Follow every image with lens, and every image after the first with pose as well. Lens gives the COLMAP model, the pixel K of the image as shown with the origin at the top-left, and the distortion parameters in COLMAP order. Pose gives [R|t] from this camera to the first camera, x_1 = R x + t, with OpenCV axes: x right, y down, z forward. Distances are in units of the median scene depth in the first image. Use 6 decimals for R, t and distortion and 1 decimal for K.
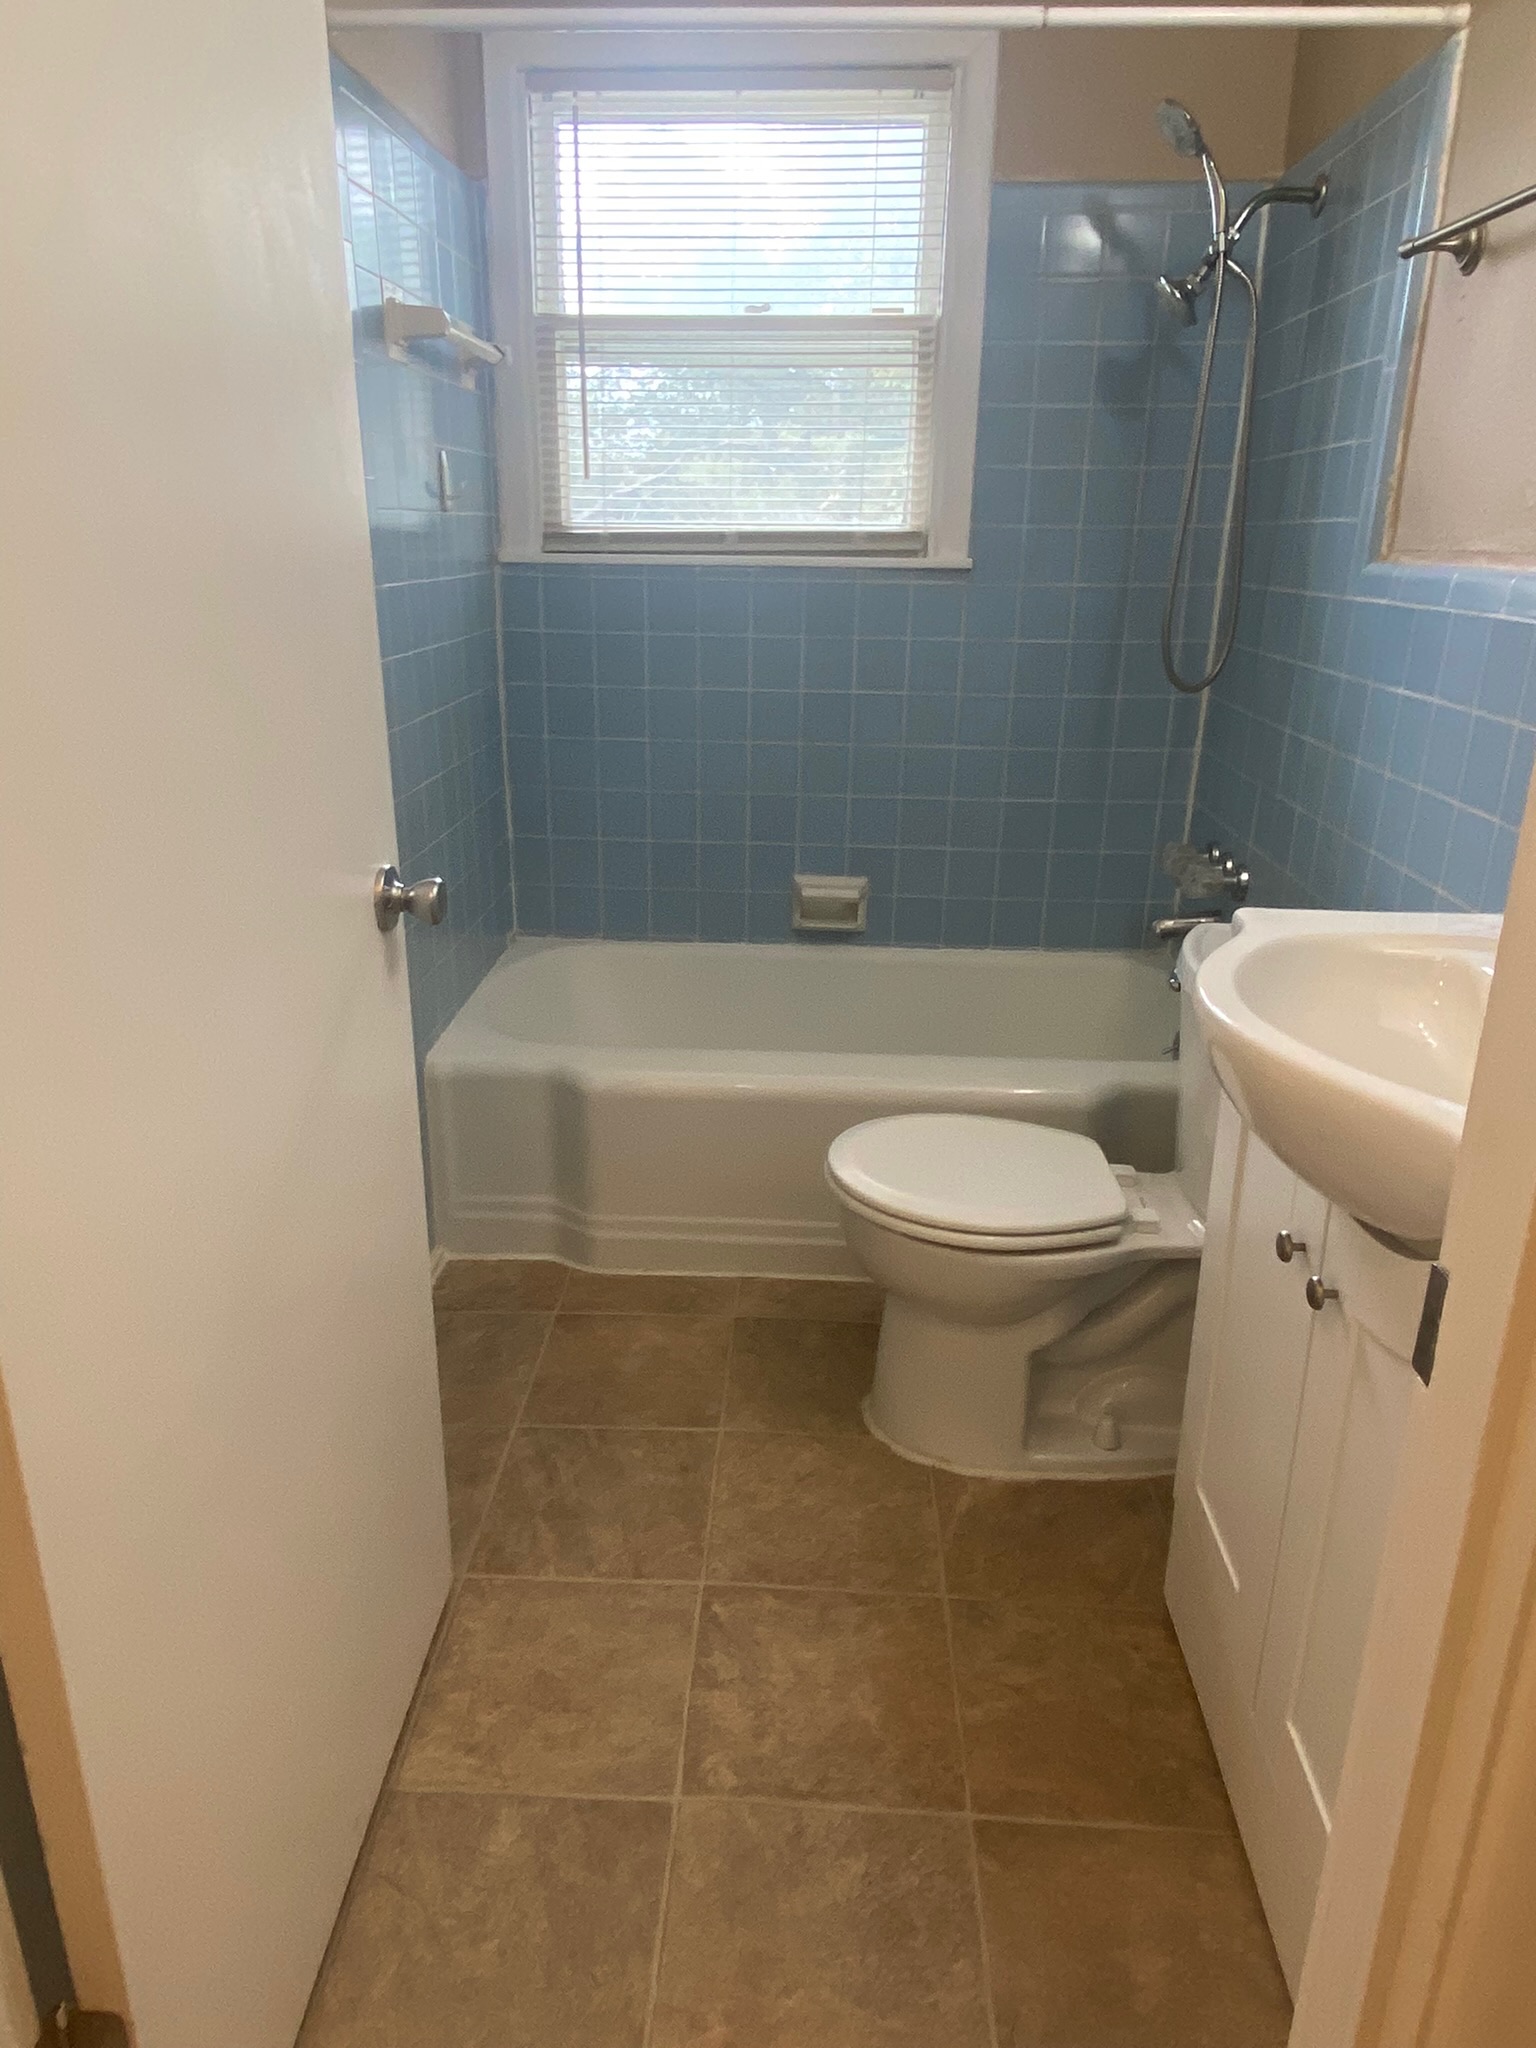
lens RADIAL K [[1317.6, 0, 768.0], [0, 1317.6, 1024.0], [0, 0, 1]] dist [0.067015, -0.054779]
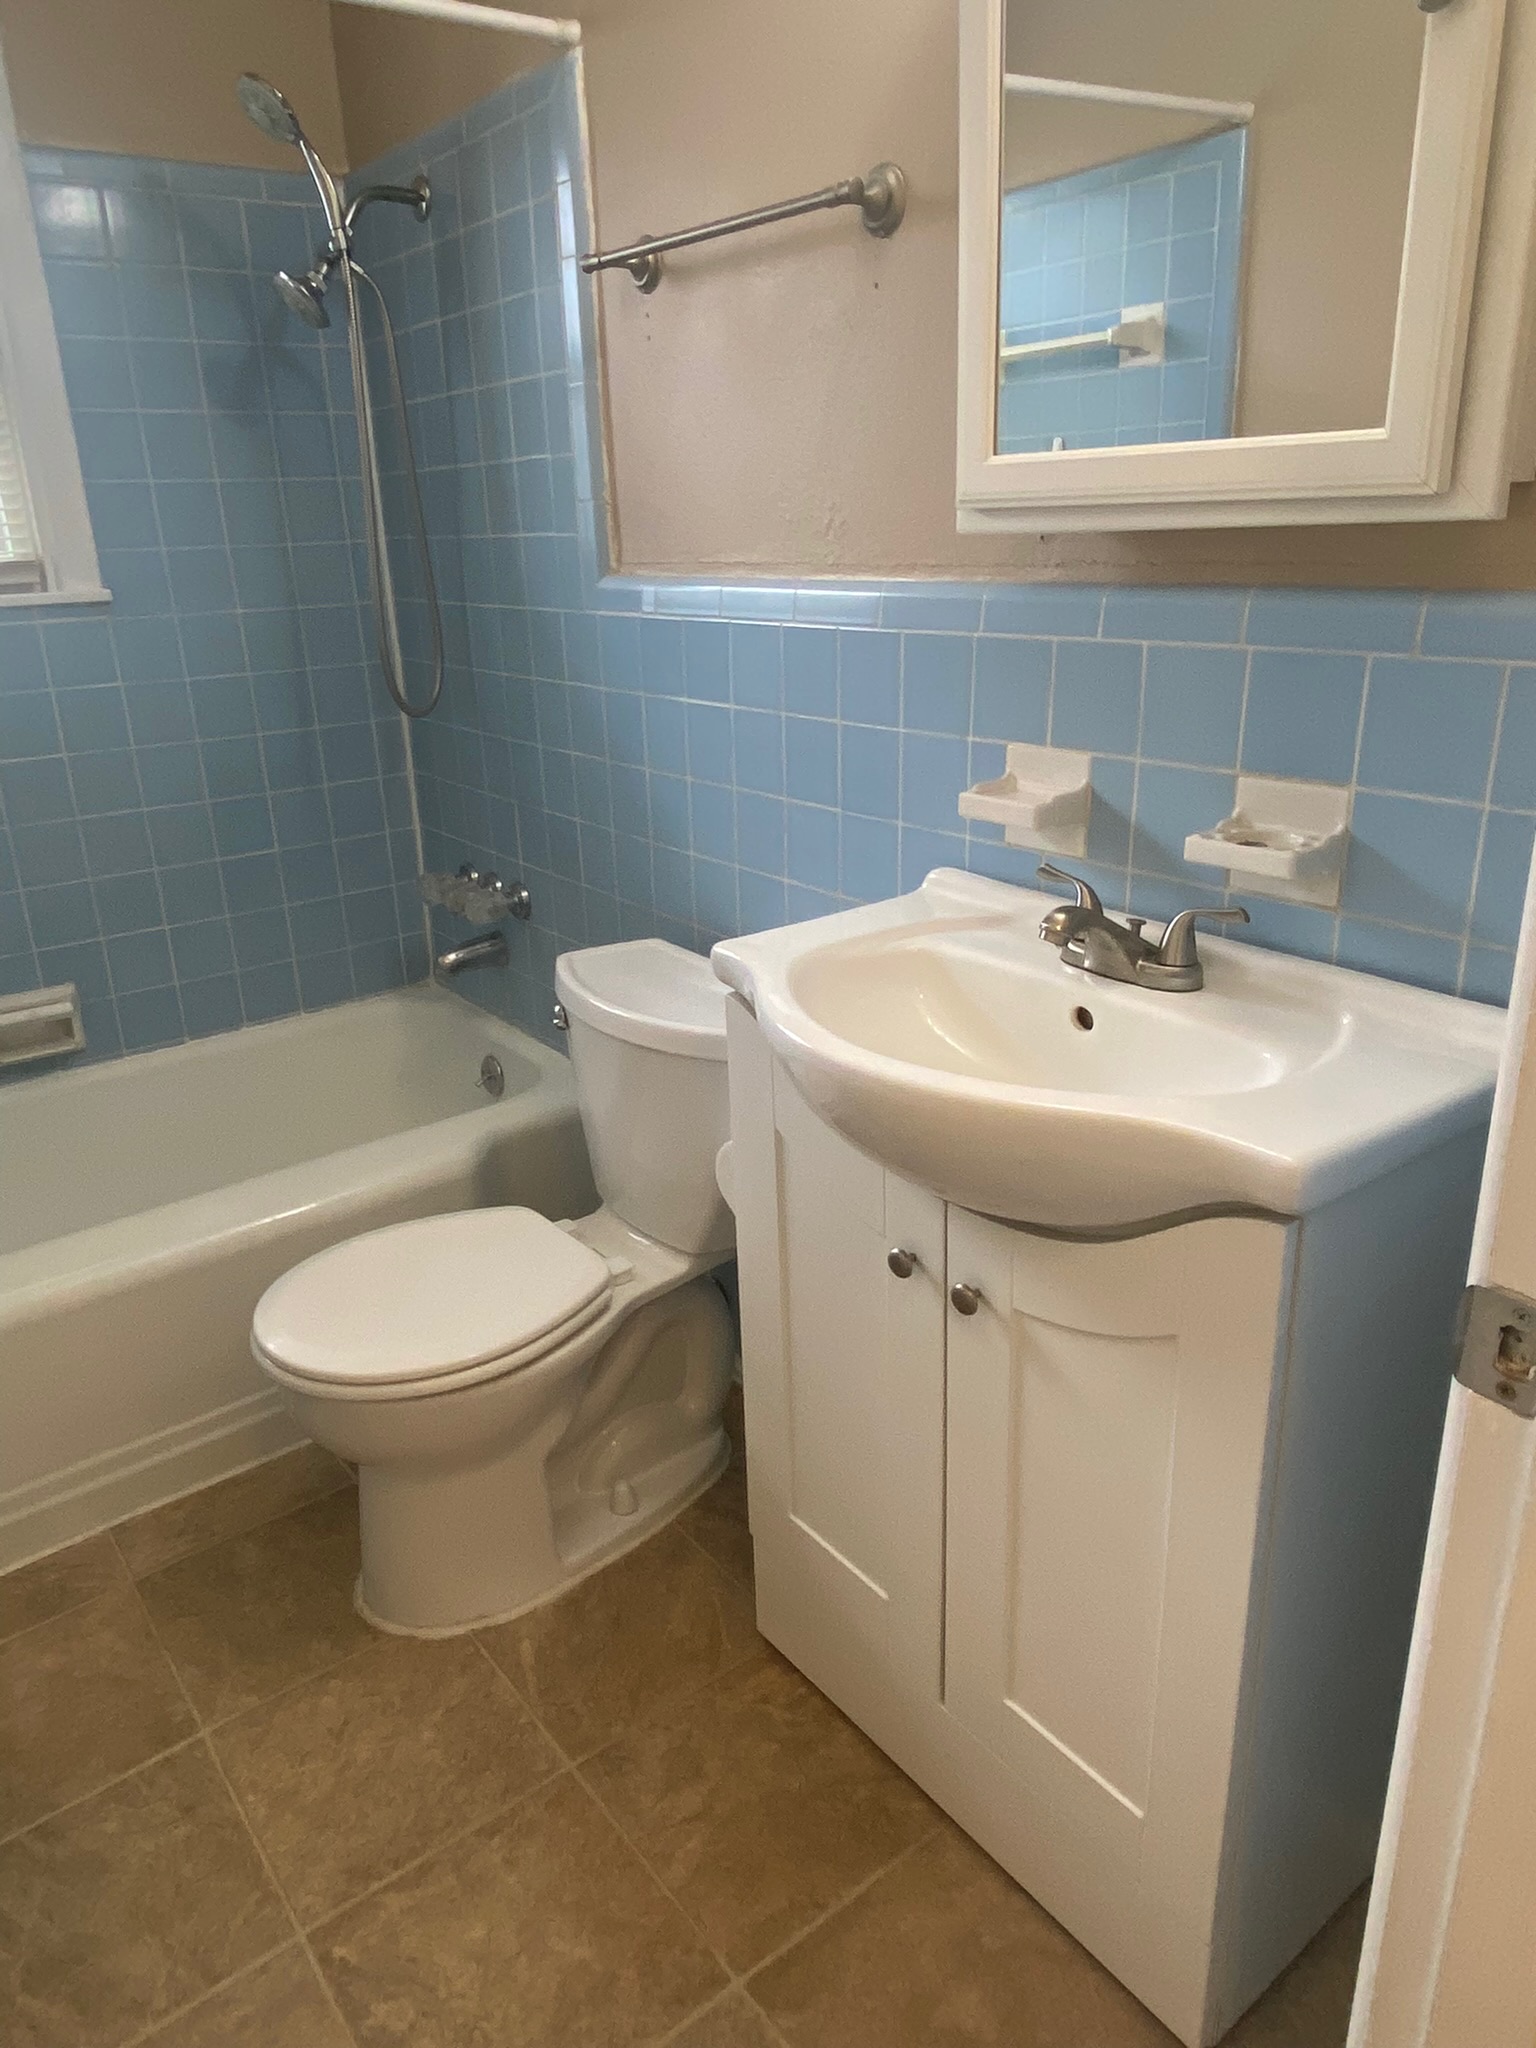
lens RADIAL K [[1346.5, 0, 768.0], [0, 1346.5, 1024.0], [0, 0, 1]] dist [0.065487, -0.055125]
pose [[0.770627, -0.261724, 0.581063, -0.141533], [0.263965, 0.960975, 0.082765, -0.071249], [-0.580049, 0.089599, 0.809639, 0.127632]]
